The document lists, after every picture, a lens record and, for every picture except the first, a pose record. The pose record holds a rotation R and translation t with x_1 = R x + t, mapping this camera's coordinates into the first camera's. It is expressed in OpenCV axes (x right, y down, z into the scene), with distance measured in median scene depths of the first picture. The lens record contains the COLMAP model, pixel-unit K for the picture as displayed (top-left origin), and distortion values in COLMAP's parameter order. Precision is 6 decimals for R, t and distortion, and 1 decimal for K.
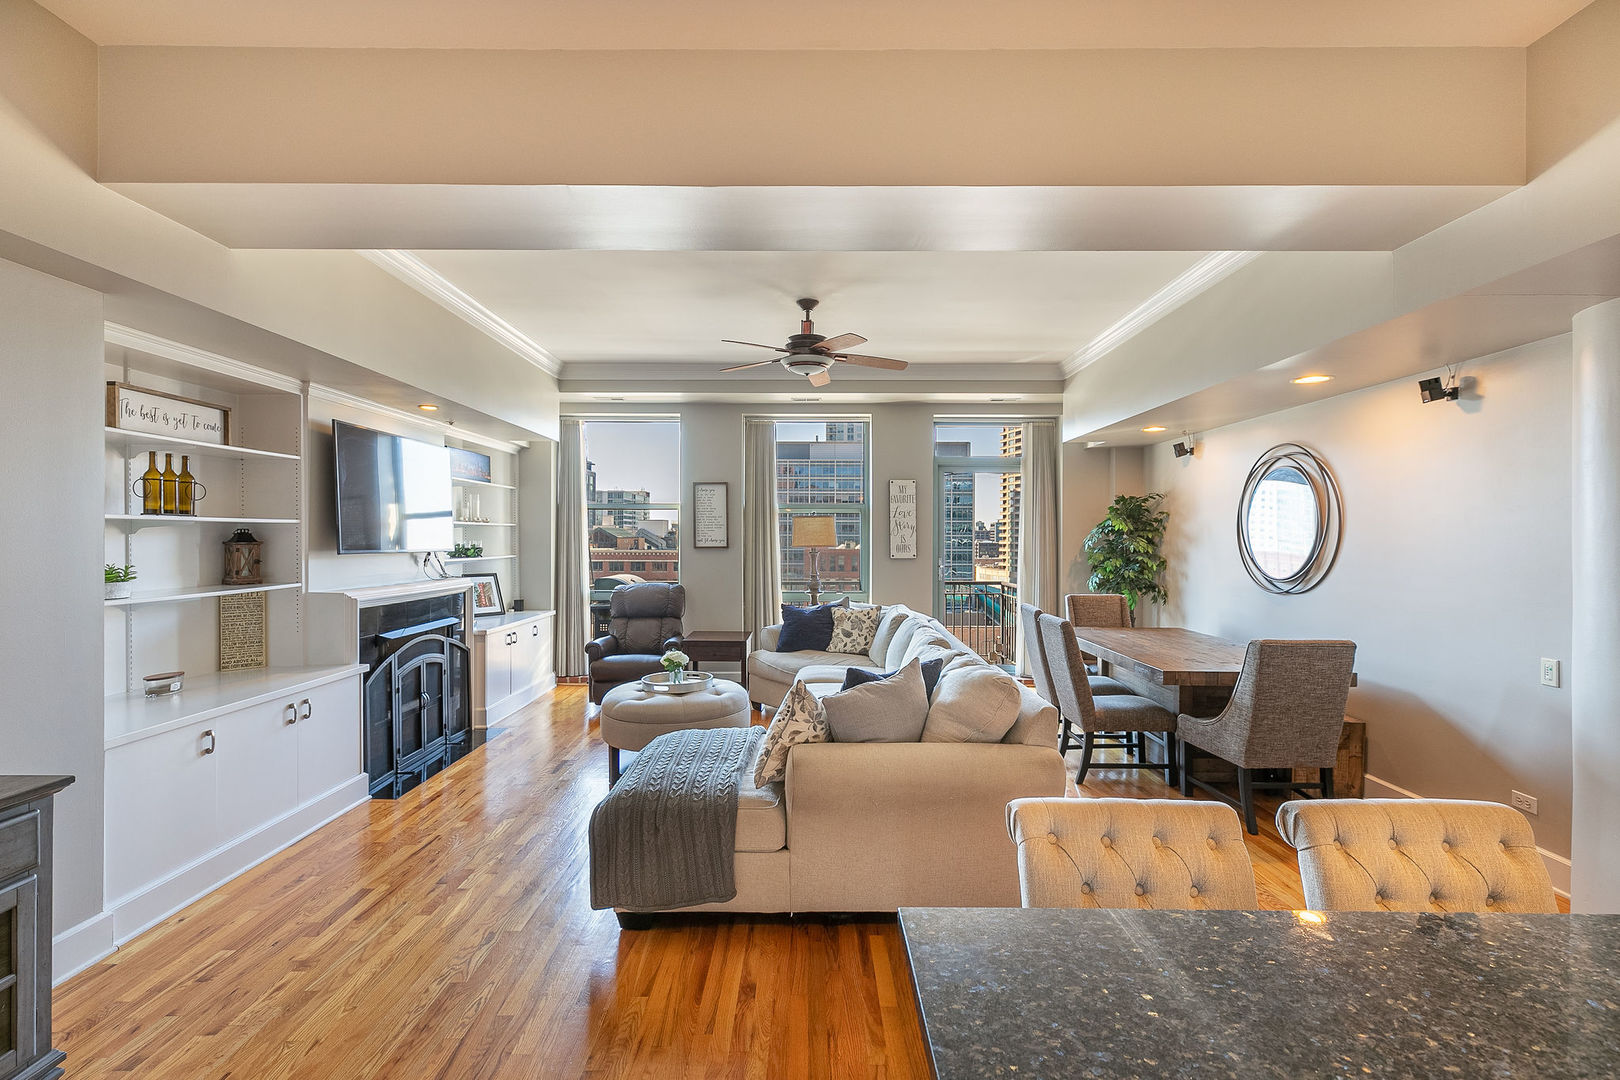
lens RADIAL K [[725.3, 0, 810.0], [0, 725.3, 540.0], [0, 0, 1]] dist [0.004934, -0.000035]
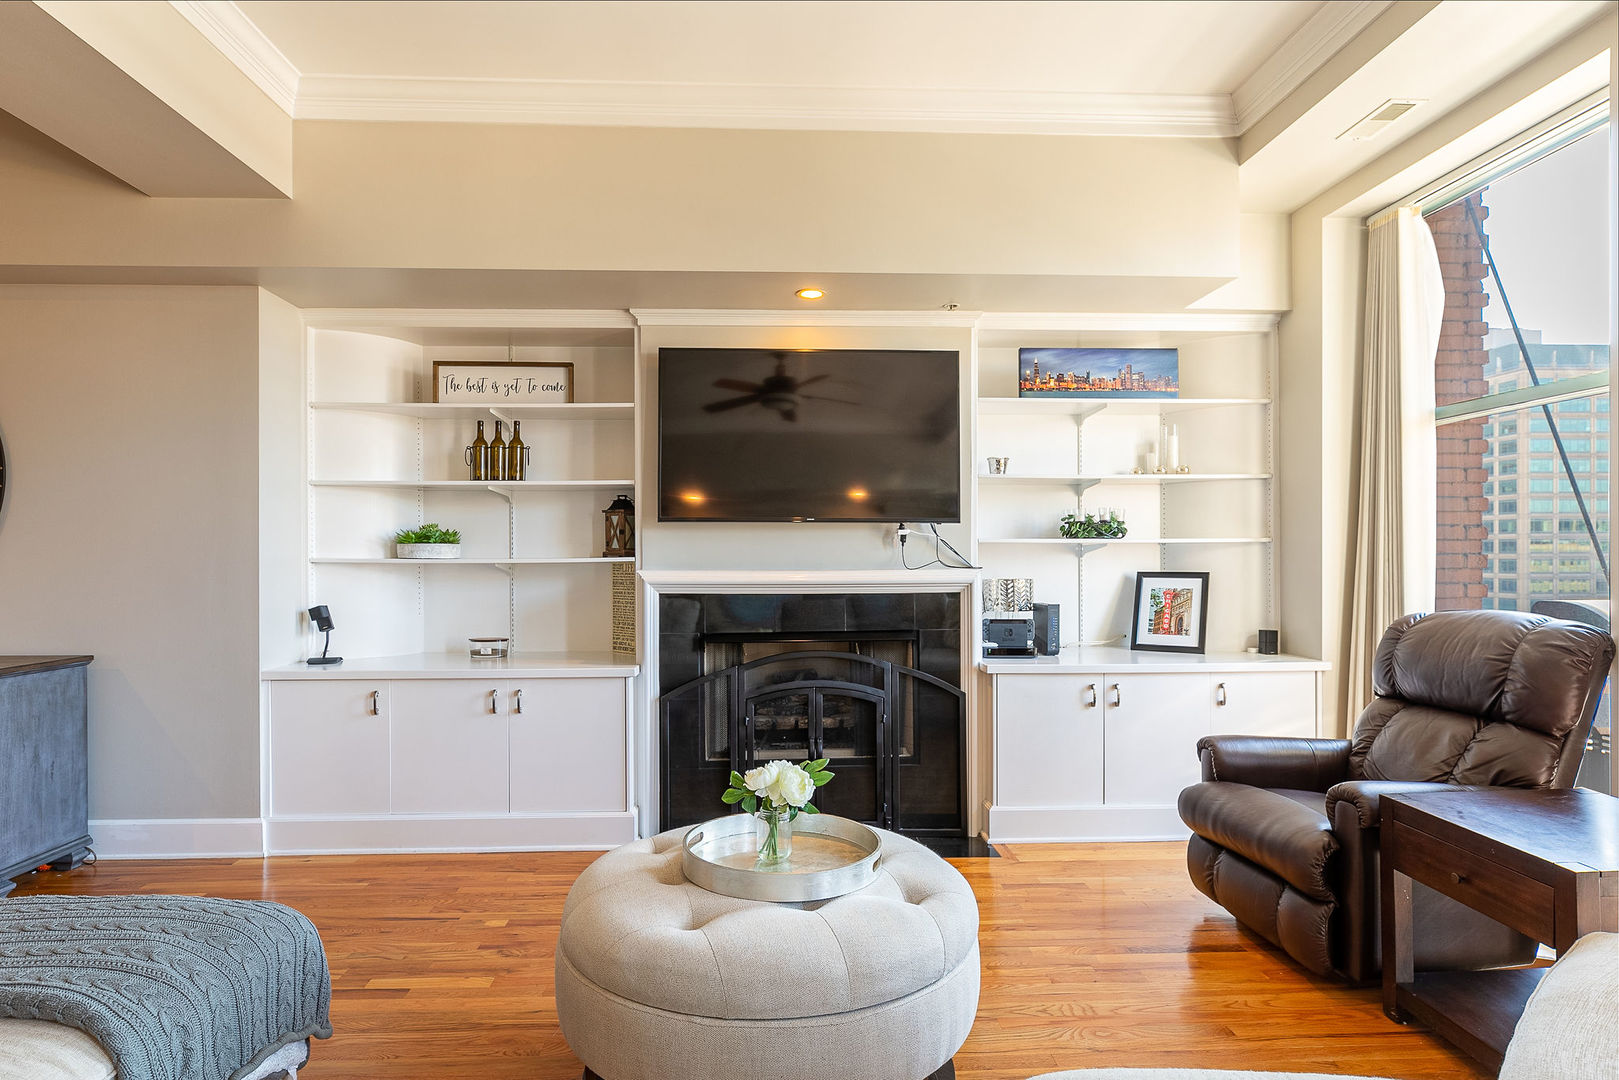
lens RADIAL K [[838.6, 0, 805.8], [0, 838.6, 559.2], [0, 0, 1]] dist [-0.014454, -0.000672]
pose [[0.036180, 0.001632, -0.999344, 0.219307], [-0.001559, 0.999998, 0.001577, 0.052216], [0.999344, 0.001501, 0.036183, 1.019179]]
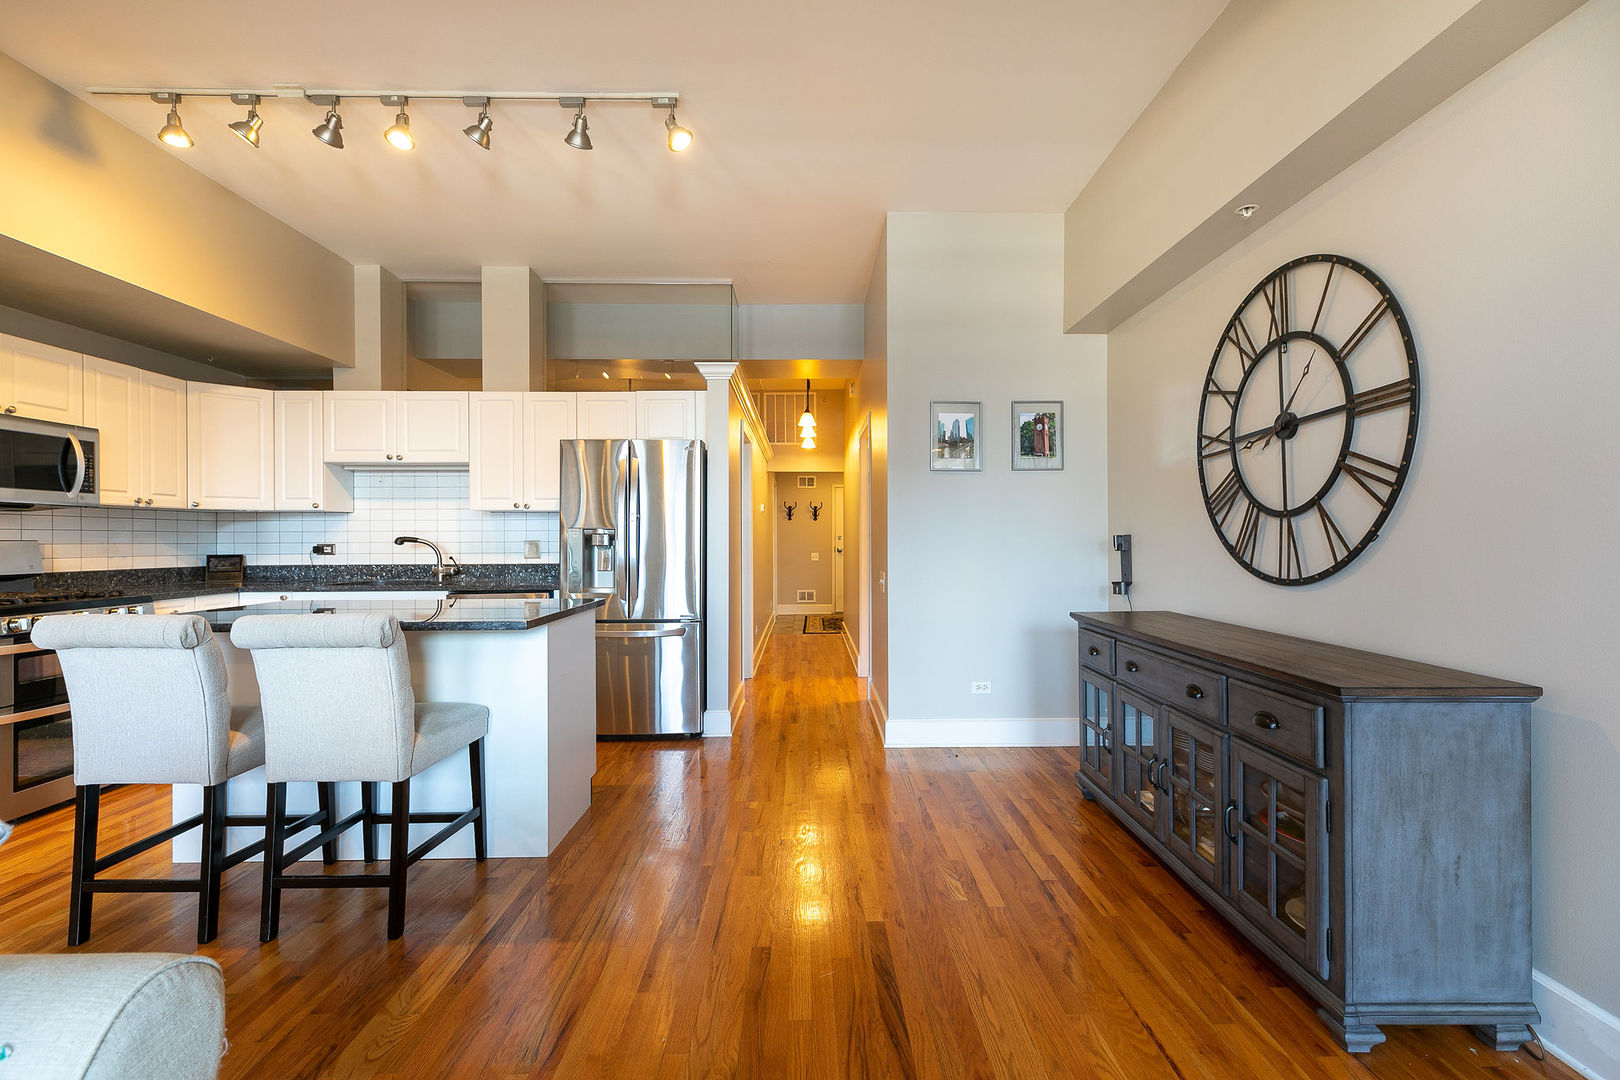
lens RADIAL K [[706.3, 0, 810.5], [0, 706.3, 537.1], [0, 0, 1]] dist [0.007875, 0.000353]
pose [[-0.999951, -0.000029, -0.009929, -0.168825], [-0.000053, 0.999997, 0.002406, 0.064077], [0.009929, 0.002406, -0.999948, 0.765977]]
